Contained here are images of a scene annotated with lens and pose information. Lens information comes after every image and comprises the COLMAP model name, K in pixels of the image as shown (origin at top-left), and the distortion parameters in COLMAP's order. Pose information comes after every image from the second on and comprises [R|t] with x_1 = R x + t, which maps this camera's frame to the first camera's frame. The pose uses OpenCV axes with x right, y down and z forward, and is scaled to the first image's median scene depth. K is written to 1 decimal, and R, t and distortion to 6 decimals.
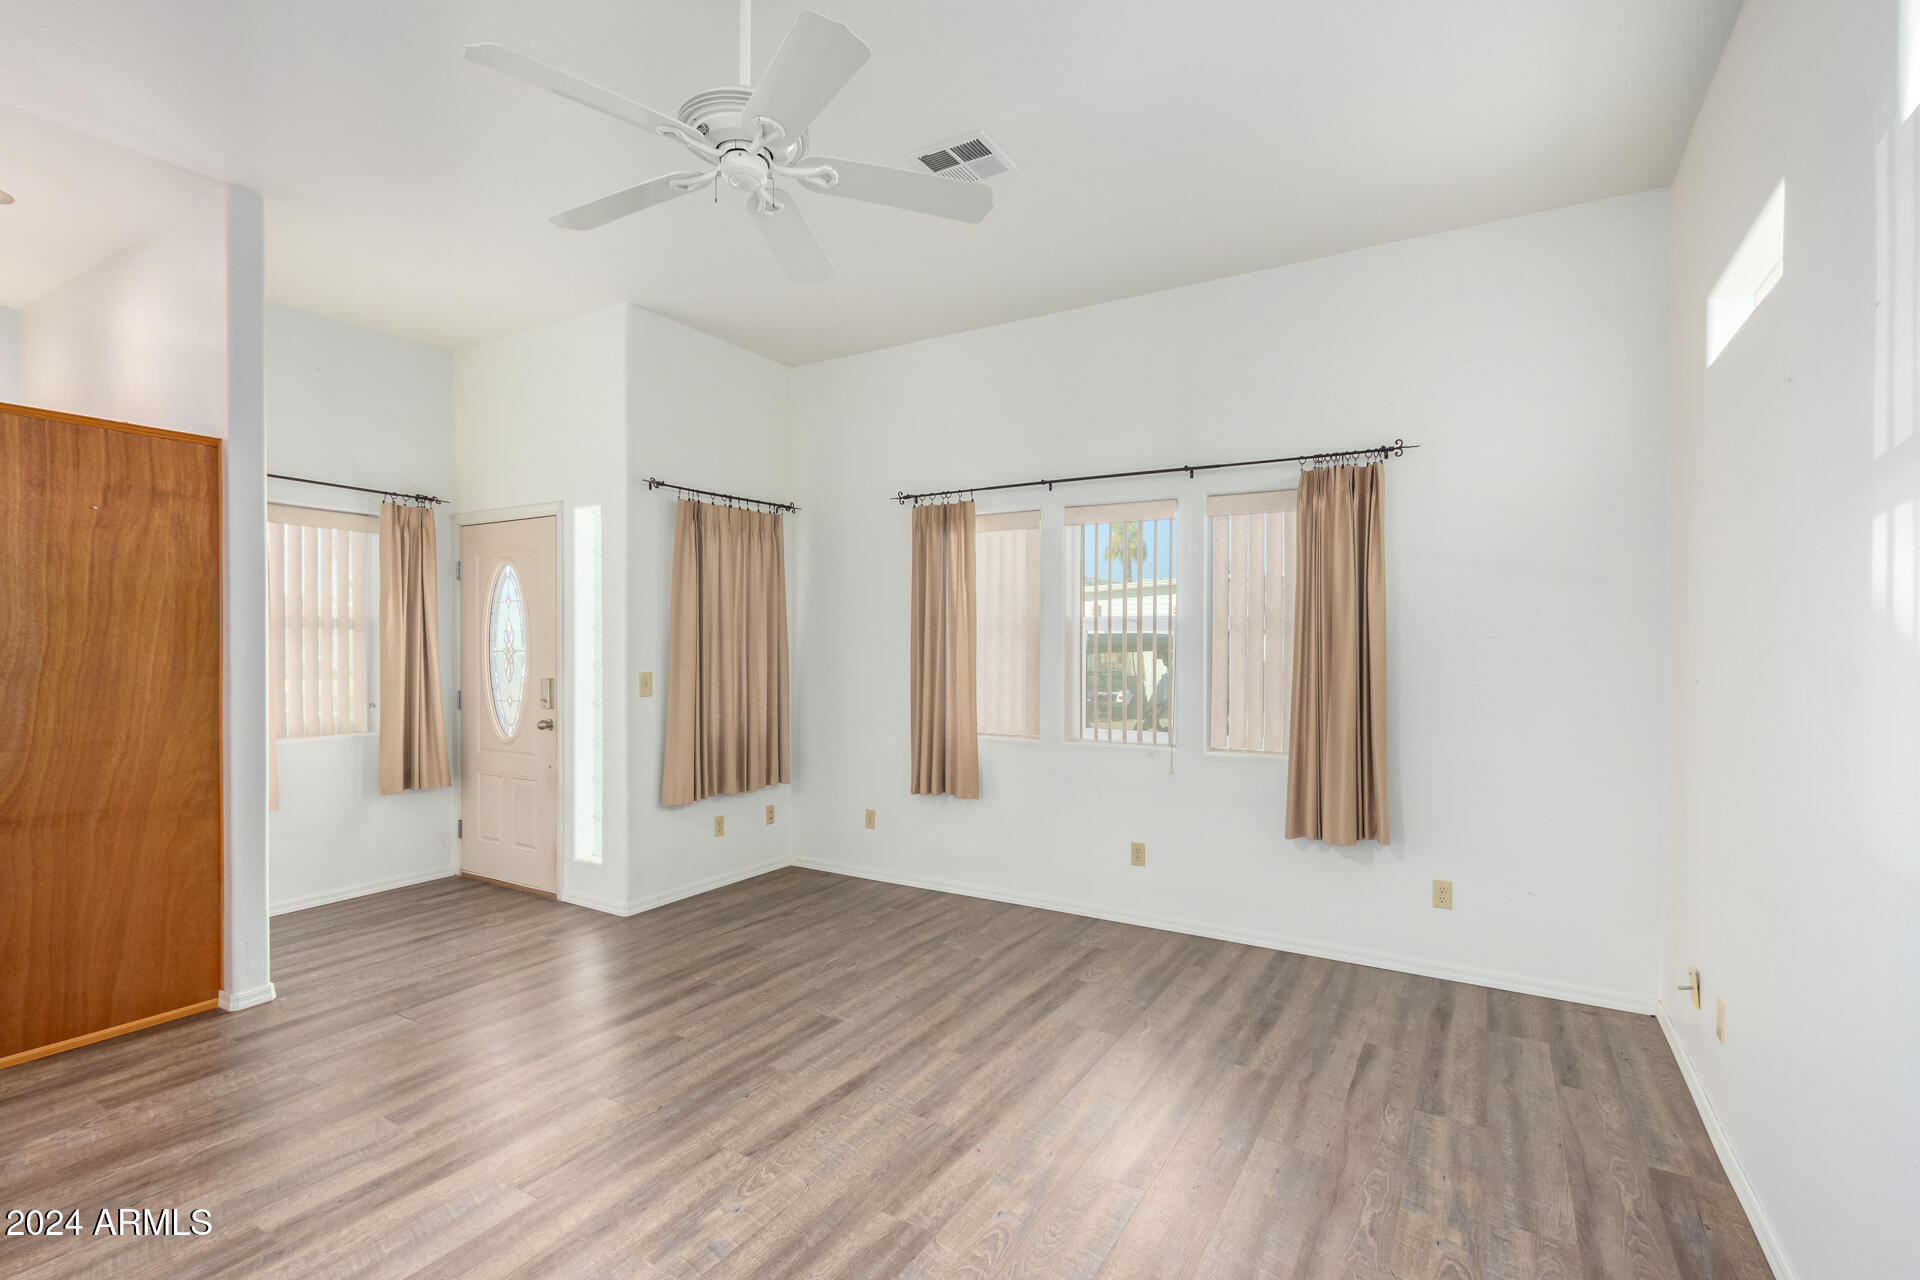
lens RADIAL K [[883.2, 0, 948.2], [0, 883.2, 649.8], [0, 0, 1]] dist [0.003343, -0.000753]
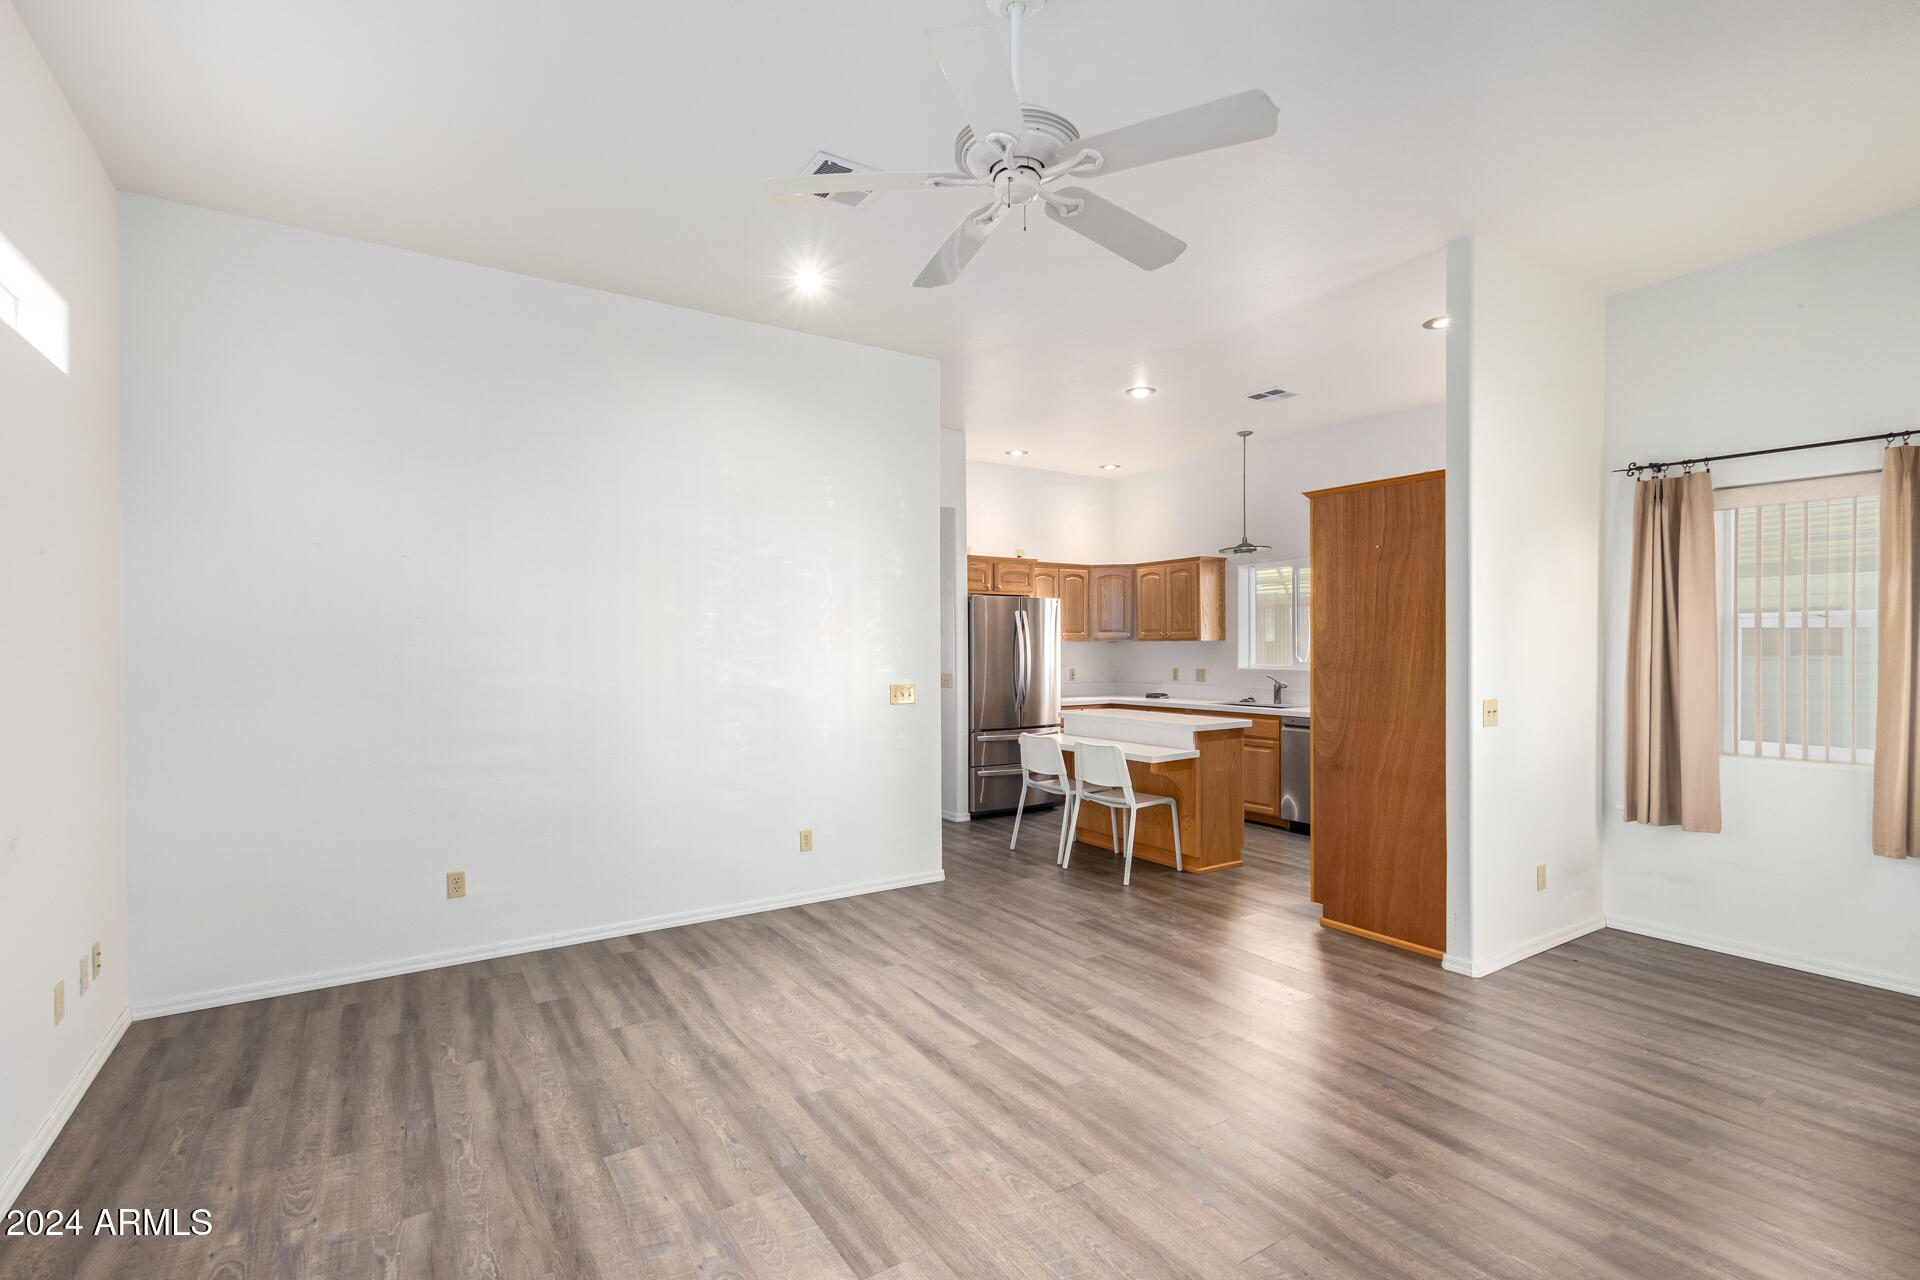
lens RADIAL K [[883.2, 0, 948.2], [0, 883.2, 649.8], [0, 0, 1]] dist [0.003343, -0.000753]
pose [[-0.431141, 0.016041, -0.902142, 0.403333], [0.001762, 0.999855, 0.016937, -0.019915], [0.902283, 0.005713, -0.431106, 0.738403]]
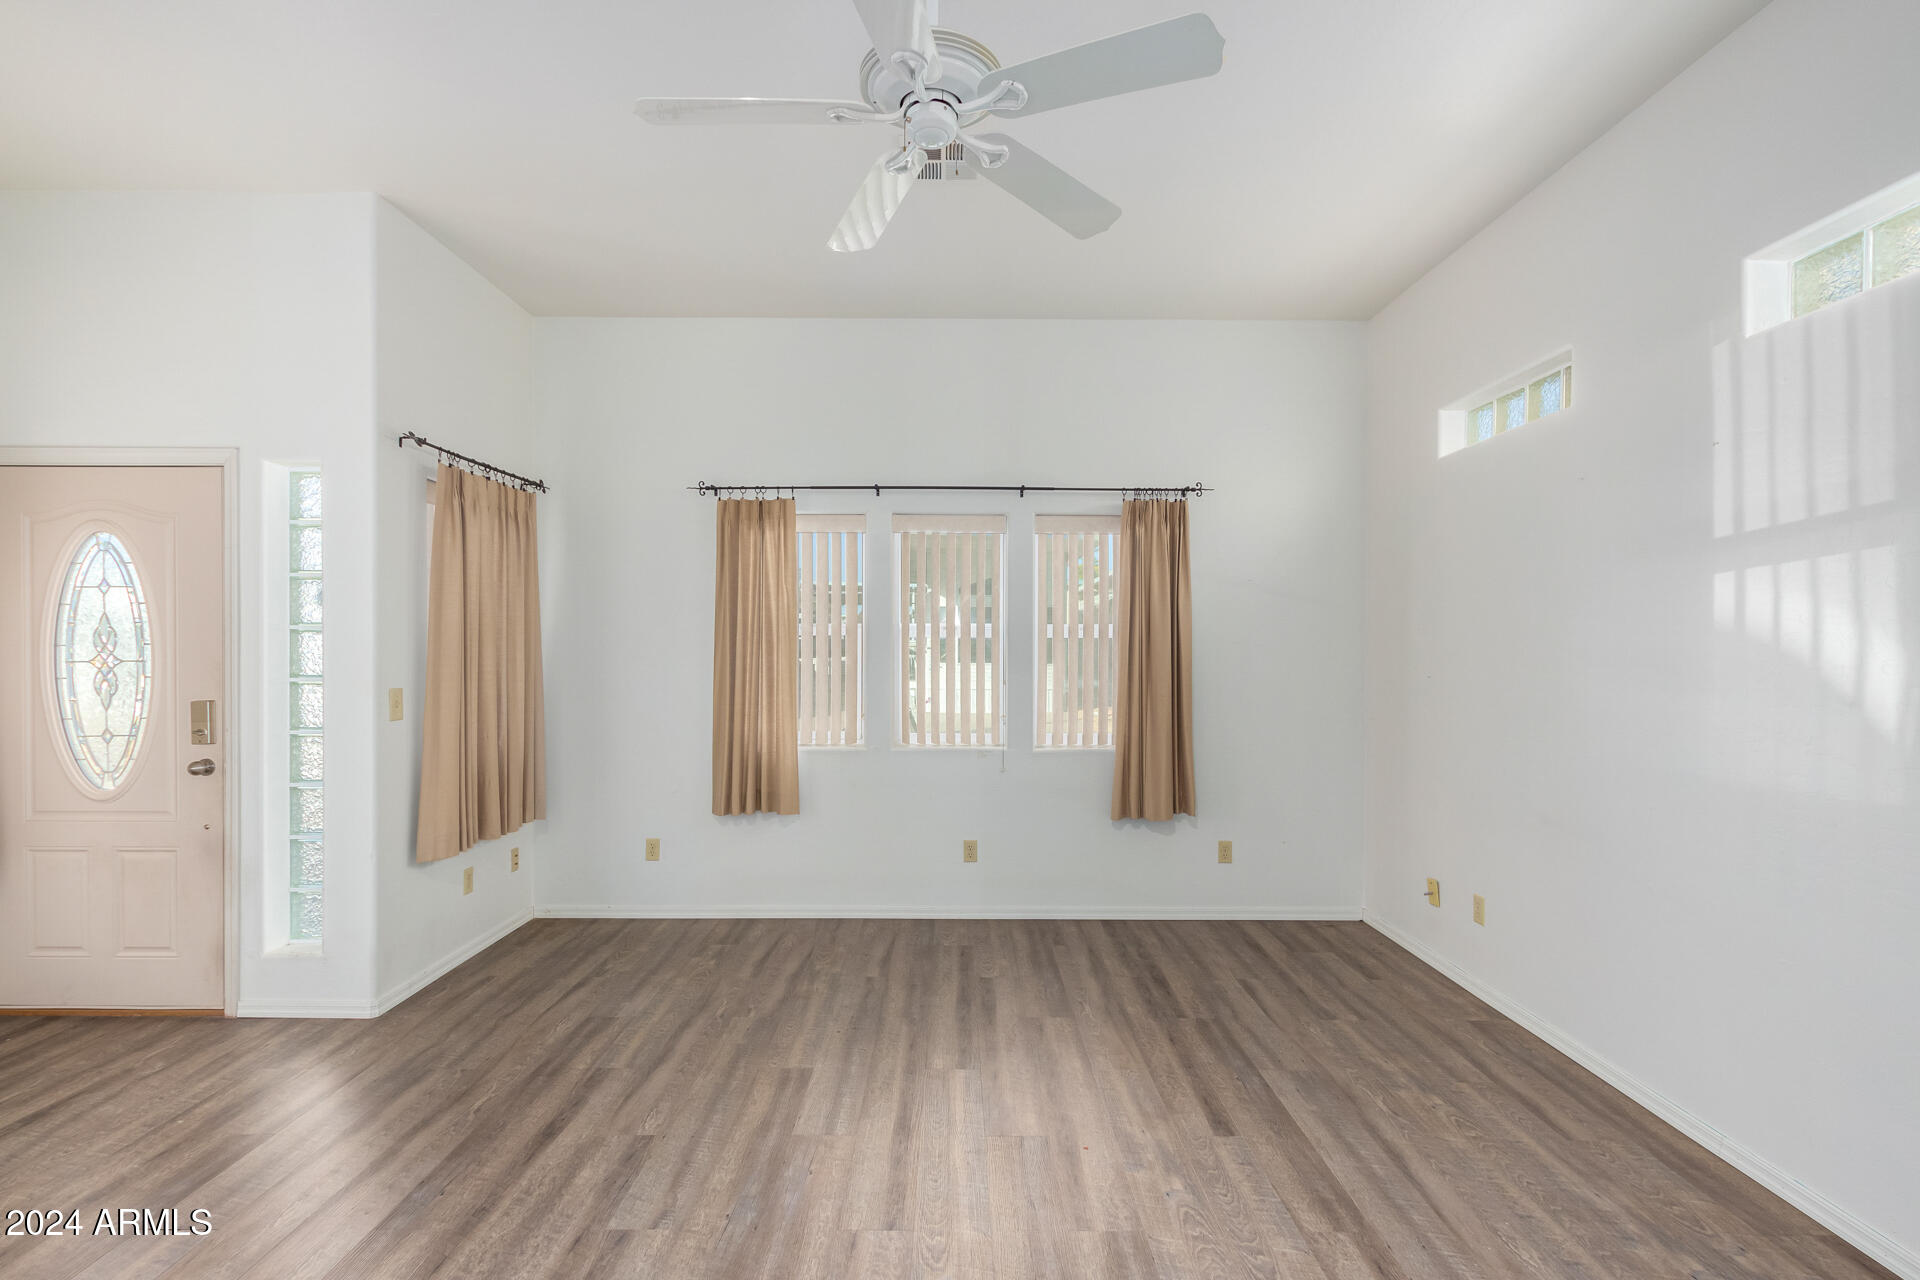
lens RADIAL K [[883.2, 0, 948.2], [0, 883.2, 649.8], [0, 0, 1]] dist [0.003343, -0.000753]
pose [[0.856185, -0.000156, 0.516669, -0.364436], [0.003778, 0.999975, -0.005960, -0.001072], [-0.516655, 0.007055, 0.856165, 0.120440]]
